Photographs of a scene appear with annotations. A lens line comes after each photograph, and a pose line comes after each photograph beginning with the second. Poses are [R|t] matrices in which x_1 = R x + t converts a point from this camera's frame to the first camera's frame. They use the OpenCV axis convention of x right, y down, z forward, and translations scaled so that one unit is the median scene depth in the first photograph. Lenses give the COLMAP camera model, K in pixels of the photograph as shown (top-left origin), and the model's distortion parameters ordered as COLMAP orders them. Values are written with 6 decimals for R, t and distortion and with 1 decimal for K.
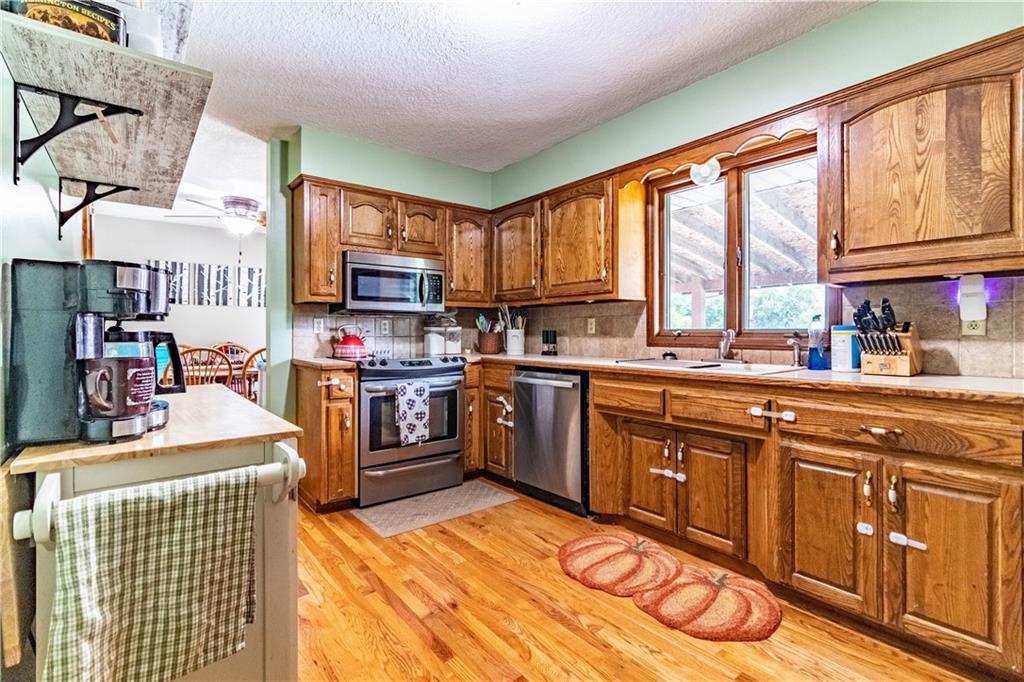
lens RADIAL K [[478.5, 0, 506.2], [0, 478.5, 329.9], [0, 0, 1]] dist [0.003356, -0.000045]
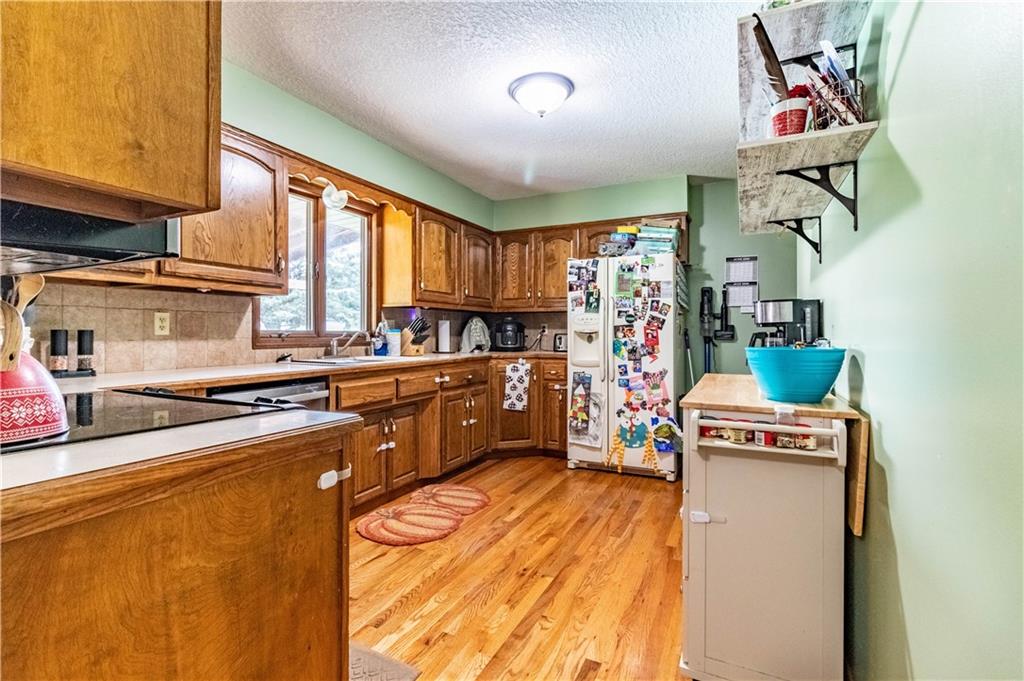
lens RADIAL K [[478.5, 0, 506.2], [0, 478.5, 329.4], [0, 0, 1]] dist [0.003356, -0.000045]
pose [[-0.431899, 0.008691, 0.901880, -0.941364], [-0.003978, 0.999925, -0.011541, 0.008052], [-0.901913, -0.008572, -0.431832, 1.280351]]
